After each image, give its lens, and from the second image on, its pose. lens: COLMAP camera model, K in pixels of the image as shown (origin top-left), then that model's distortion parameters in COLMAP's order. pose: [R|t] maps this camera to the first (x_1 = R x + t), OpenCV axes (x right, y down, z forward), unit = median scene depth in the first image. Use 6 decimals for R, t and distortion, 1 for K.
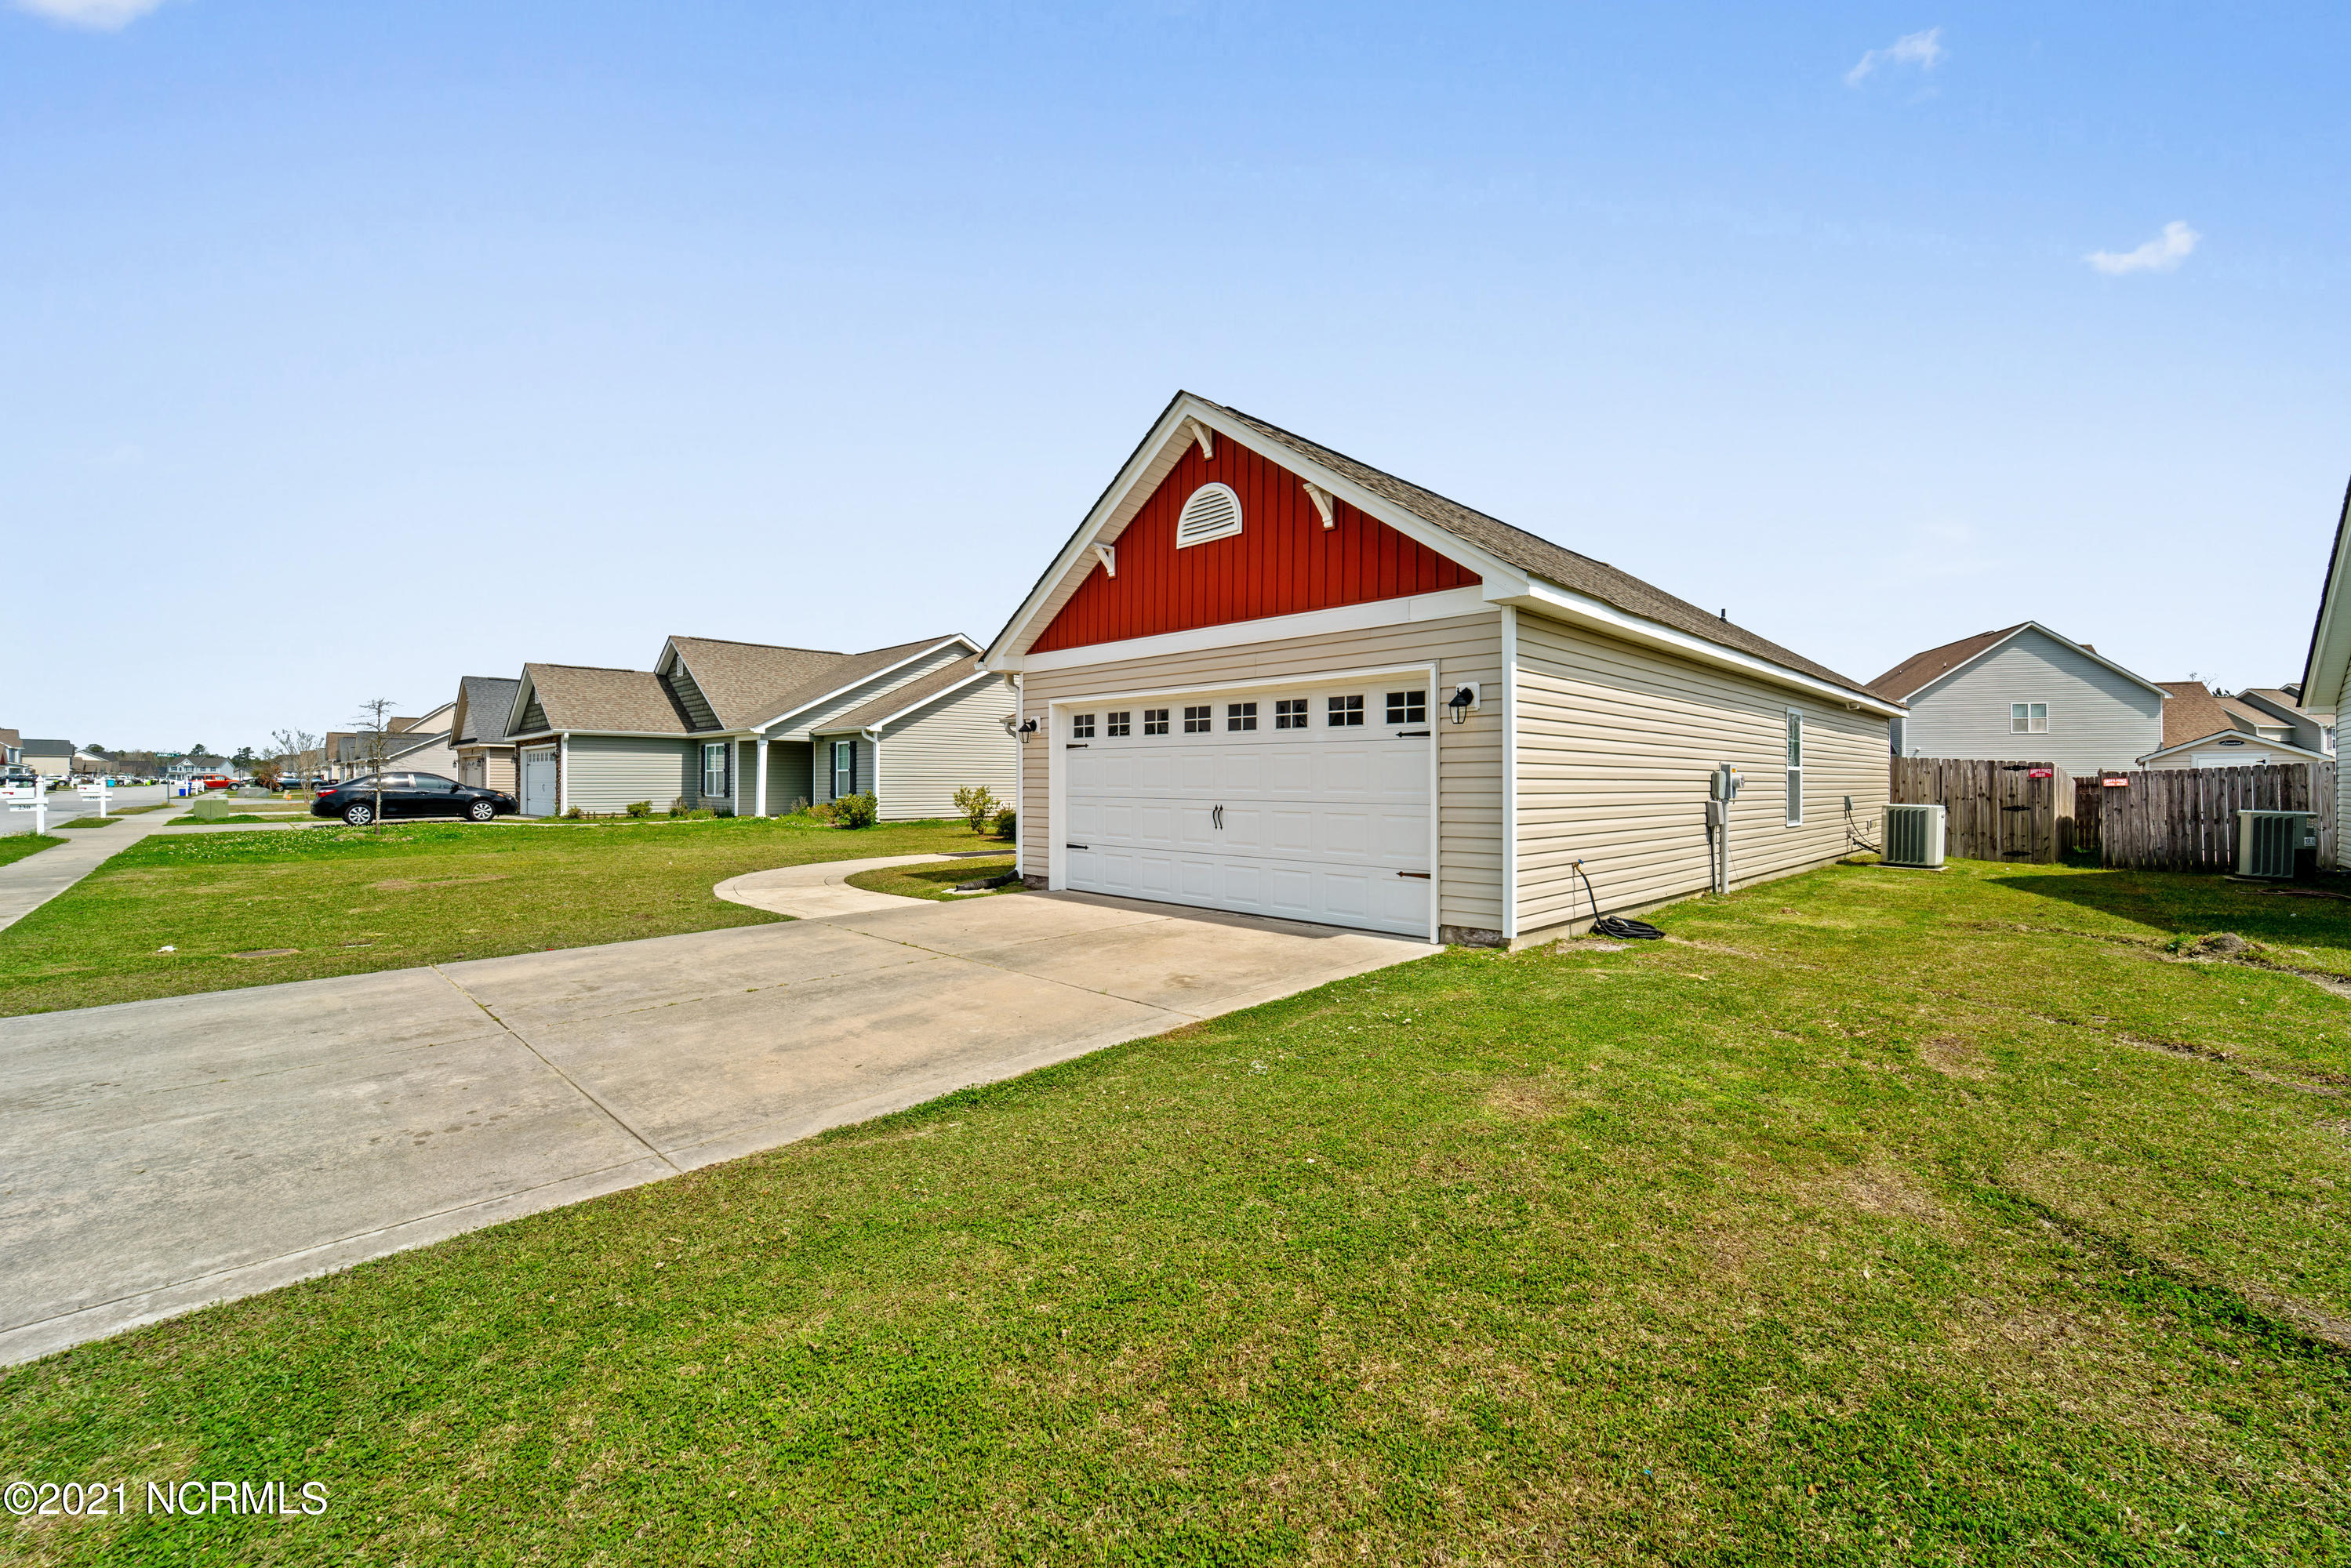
lens RADIAL K [[957.9, 0, 1177.1], [0, 957.9, 766.1], [0, 0, 1]] dist [-0.022136, -0.000162]
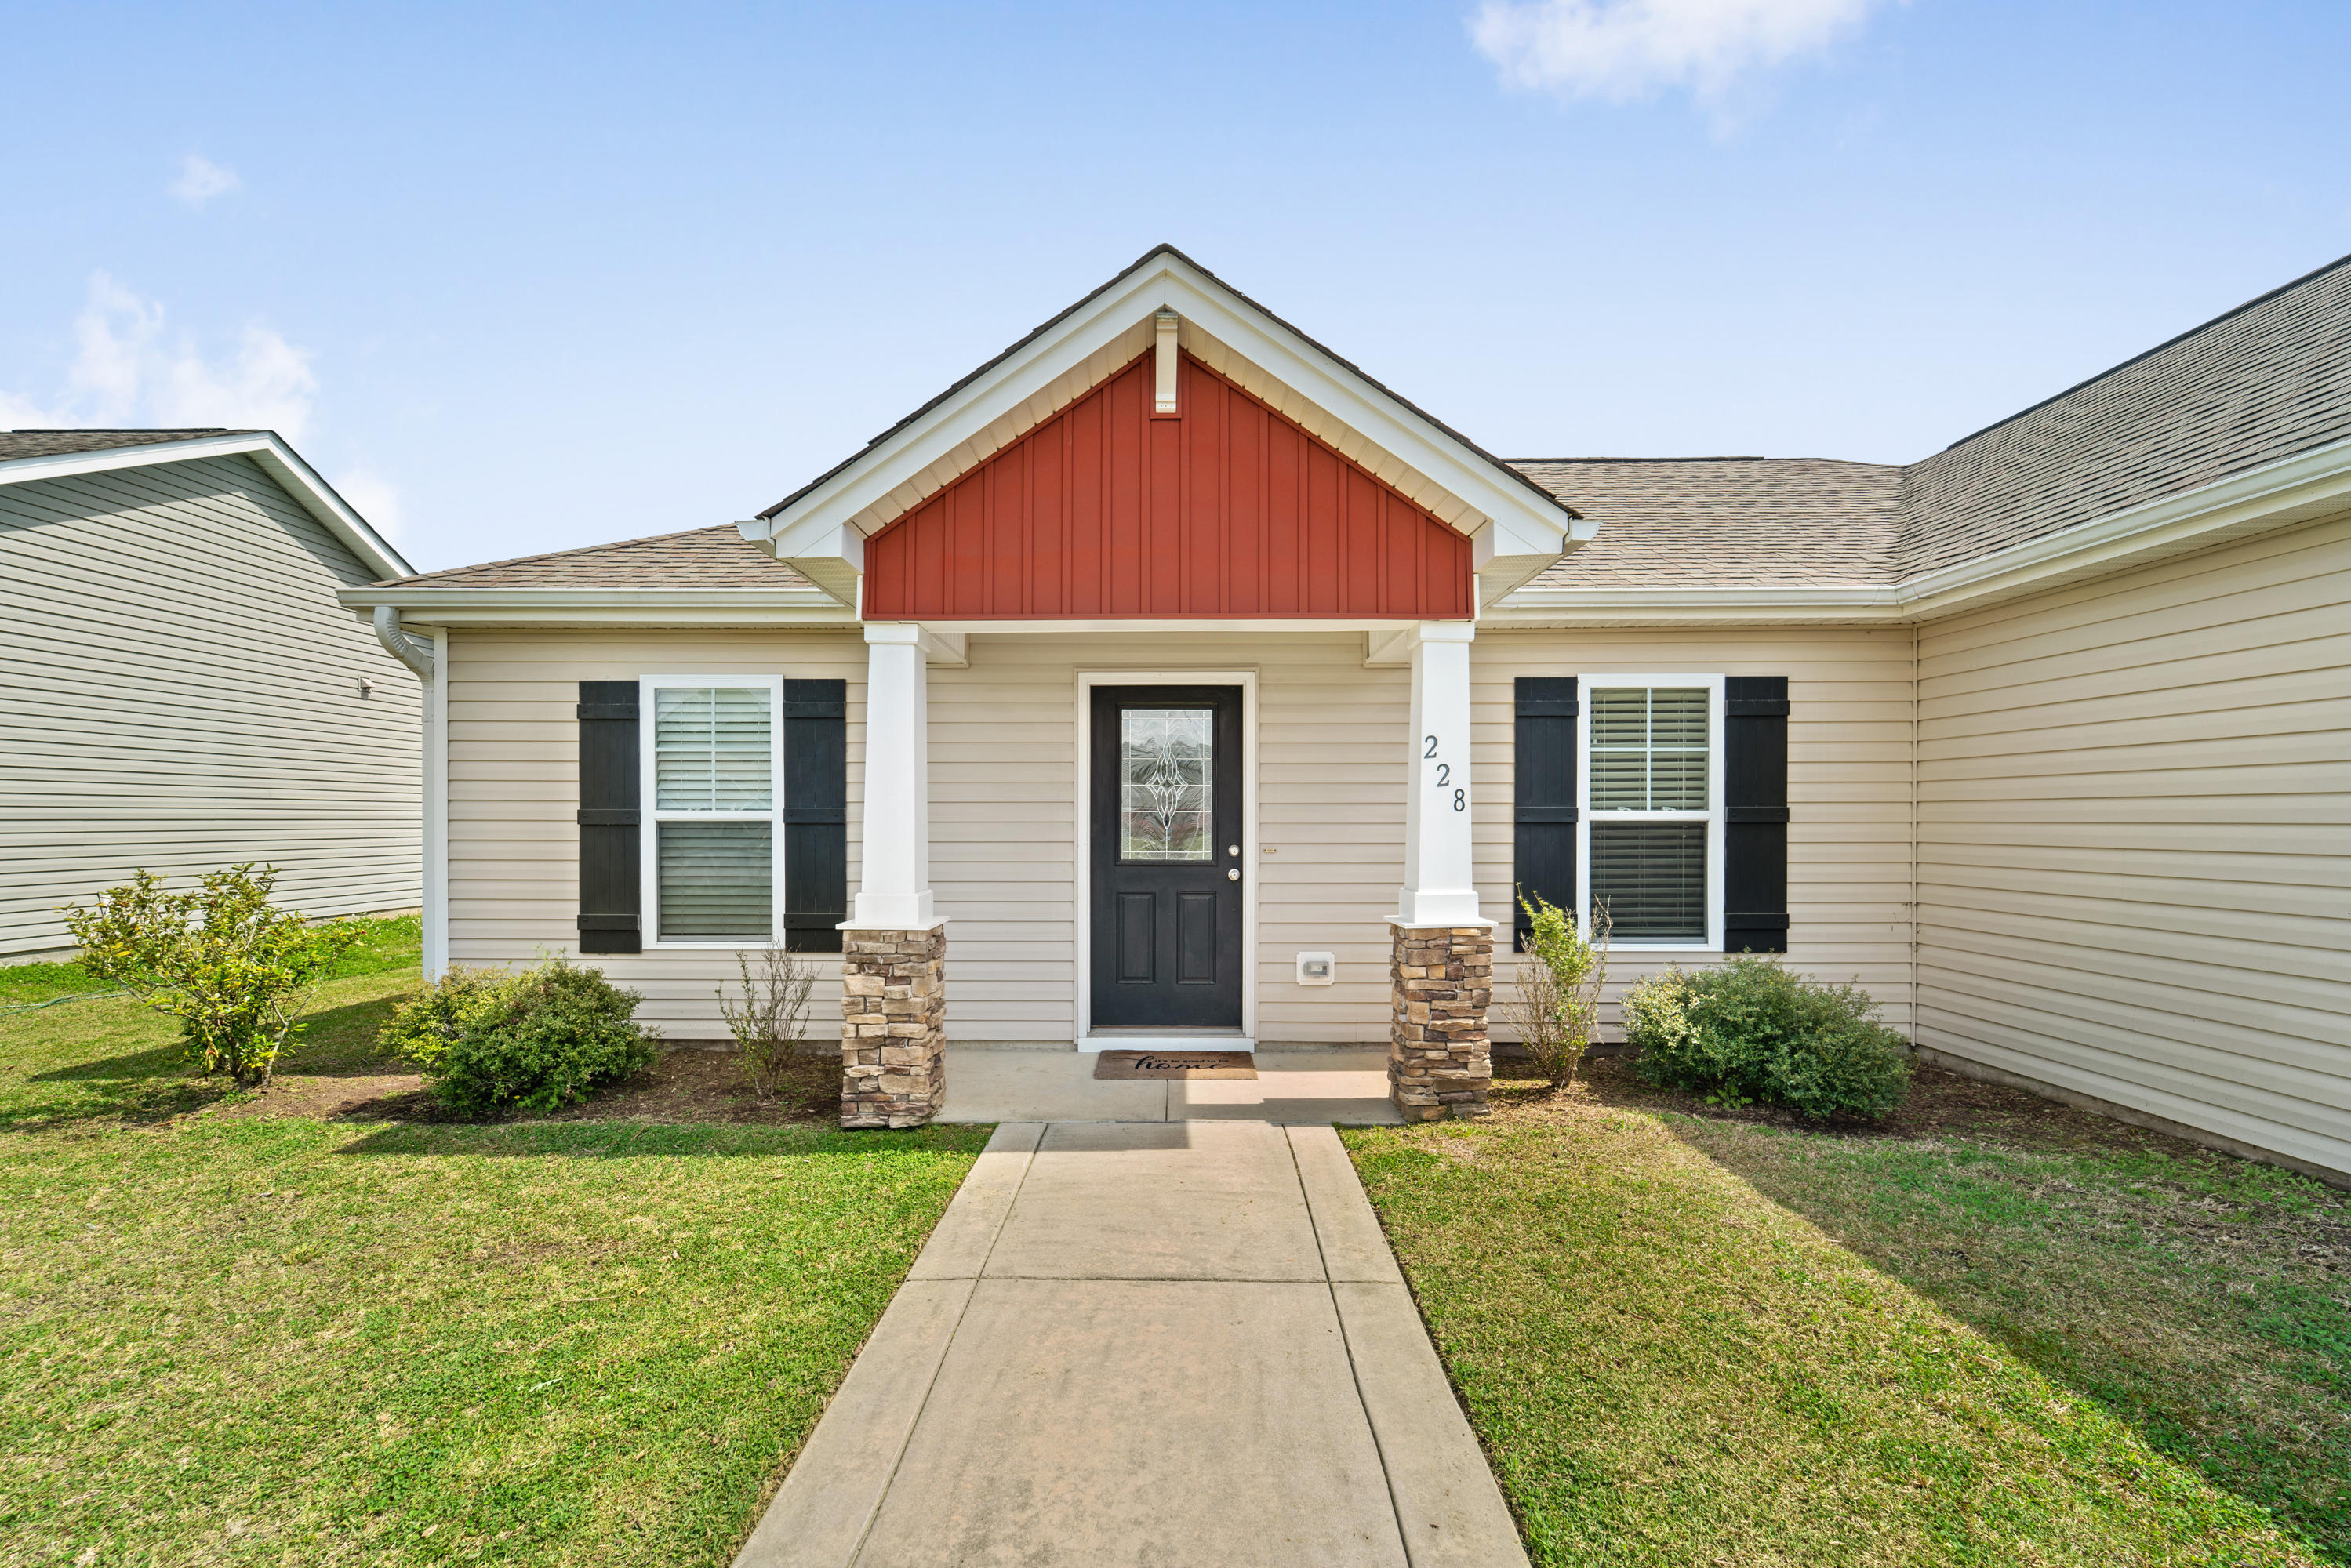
lens RADIAL K [[974.6, 0, 1159.7], [0, 974.6, 821.2], [0, 0, 1]] dist [0.001515, -0.000146]
pose [[0.713098, -0.004678, 0.701049, -0.399174], [-0.011485, 0.999766, 0.018353, 0.005339], [-0.700970, -0.021139, 0.712877, 1.289768]]
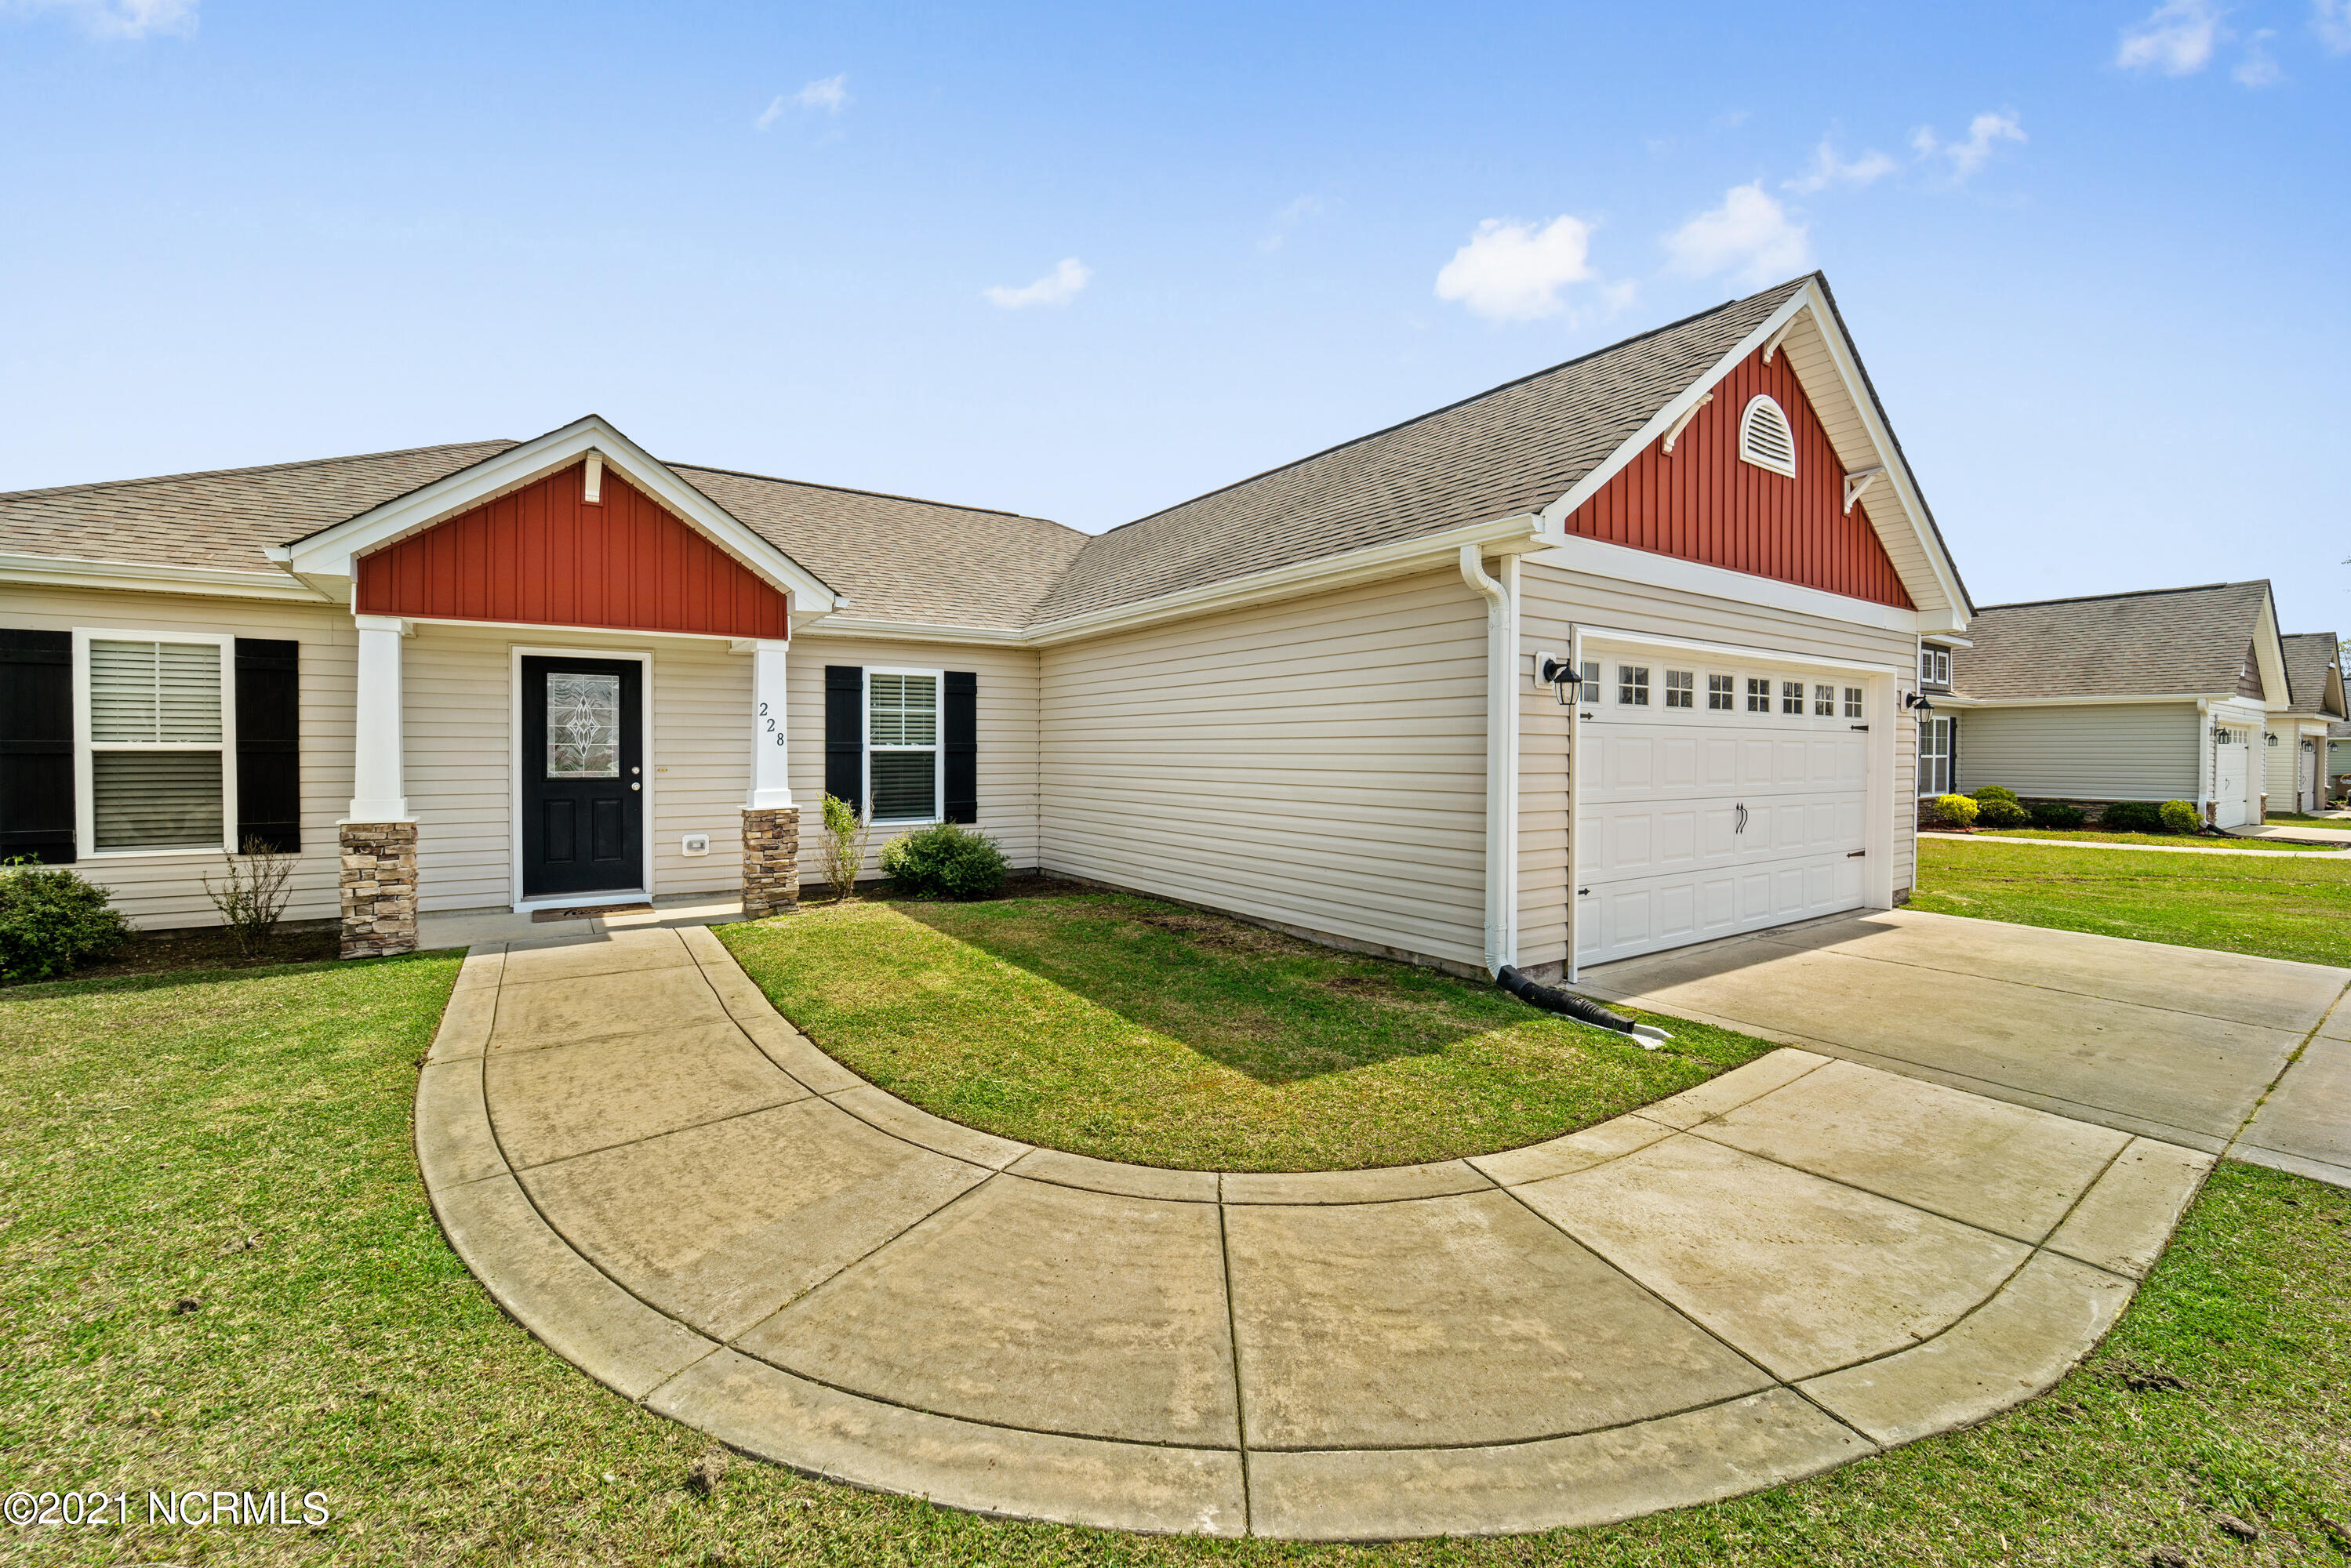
lens RADIAL K [[957.9, 0, 1177.1], [0, 957.9, 766.1], [0, 0, 1]] dist [-0.022136, -0.000162]
pose [[0.179045, -0.018188, 0.983673, -0.667863], [-0.020004, 0.999555, 0.022123, 0.001087], [-0.983637, -0.023639, 0.178602, 1.078042]]
